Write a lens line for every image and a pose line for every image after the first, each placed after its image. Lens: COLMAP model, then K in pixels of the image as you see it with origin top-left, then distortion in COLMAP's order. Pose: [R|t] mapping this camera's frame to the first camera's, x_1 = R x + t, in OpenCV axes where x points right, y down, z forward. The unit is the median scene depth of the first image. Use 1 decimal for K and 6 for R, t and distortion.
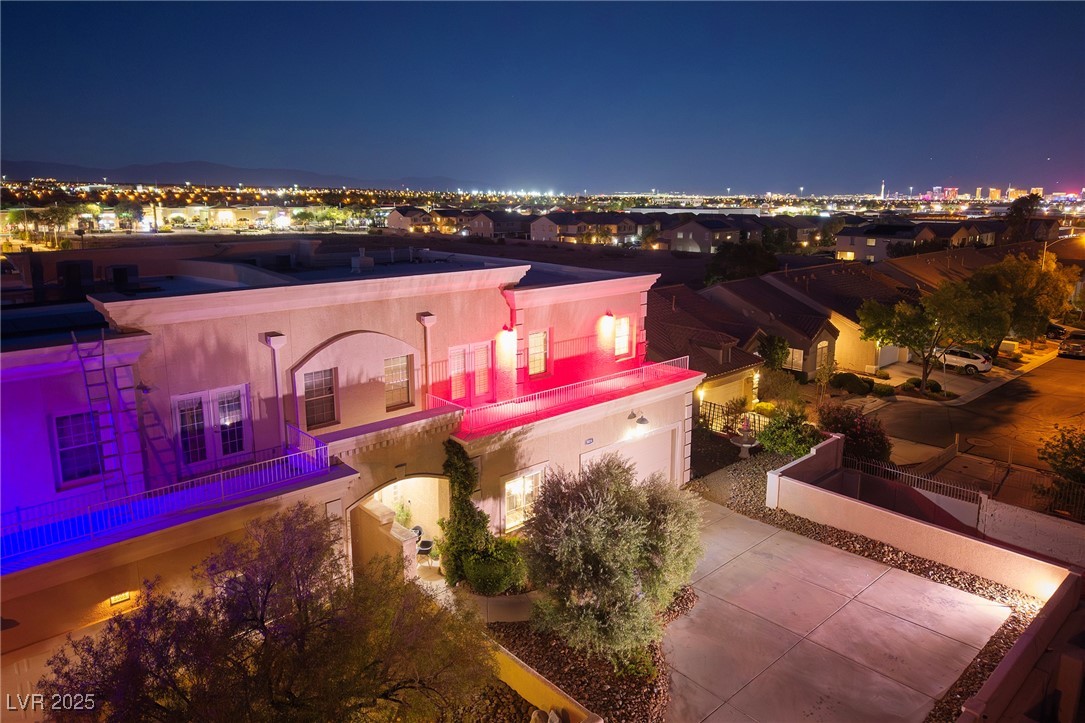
lens RADIAL K [[720.7, 0, 541.8], [0, 720.7, 326.1], [0, 0, 1]] dist [0.060221, -0.082254]
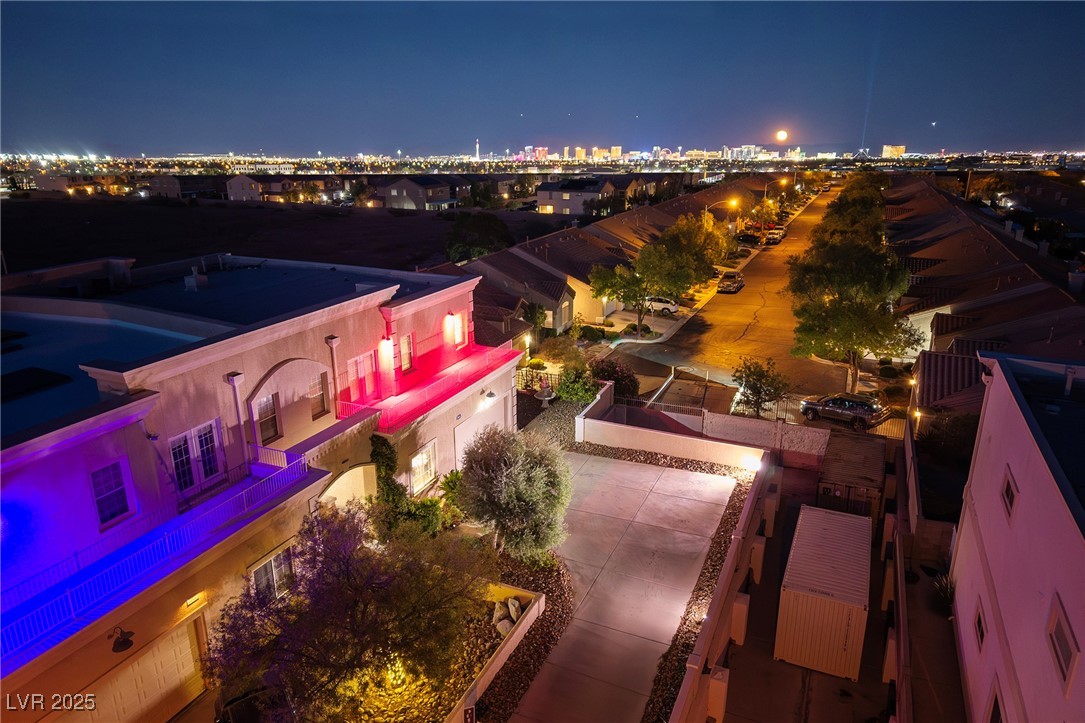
lens RADIAL K [[714.7, 0, 542.5], [0, 714.7, 361.5], [0, 0, 1]] dist [0.065807, -0.101513]
pose [[0.914907, -0.124854, 0.383871, -0.274896], [0.077236, 0.987539, 0.137115, -0.103023], [-0.396207, -0.095799, 0.913150, -0.224874]]
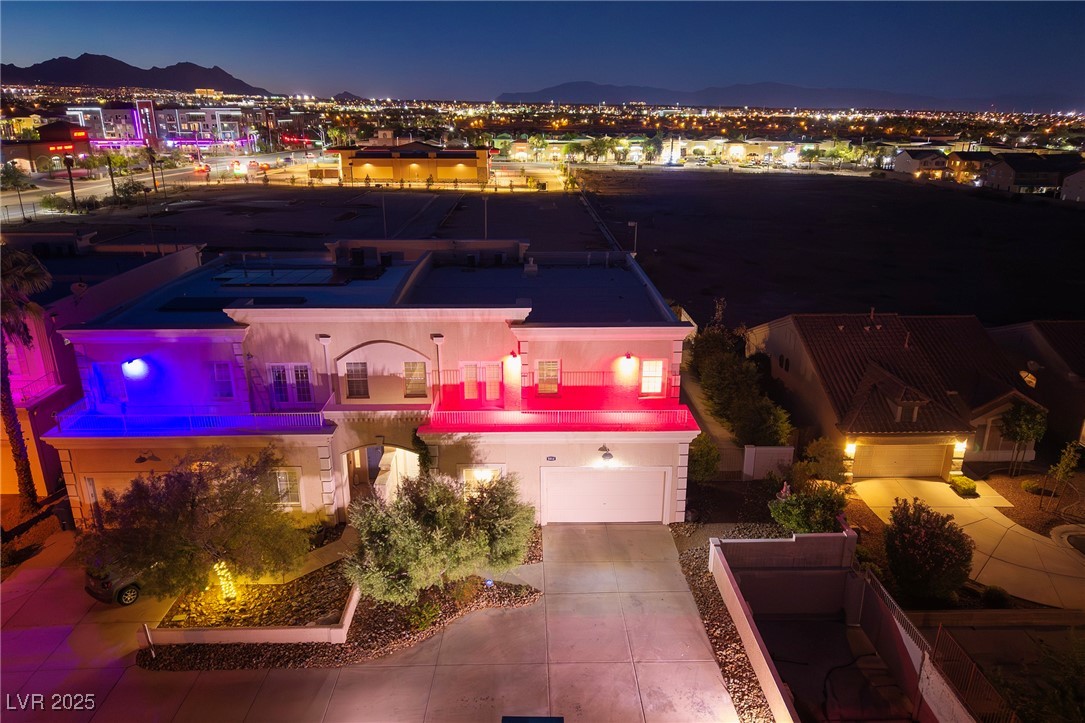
lens RADIAL K [[722.0, 0, 538.8], [0, 722.0, 346.0], [0, 0, 1]] dist [0.014565, -0.005341]
pose [[0.758632, 0.201717, -0.619506, 0.757534], [-0.123510, 0.978148, 0.167247, -0.225404], [0.639705, -0.050363, 0.766969, 0.061292]]
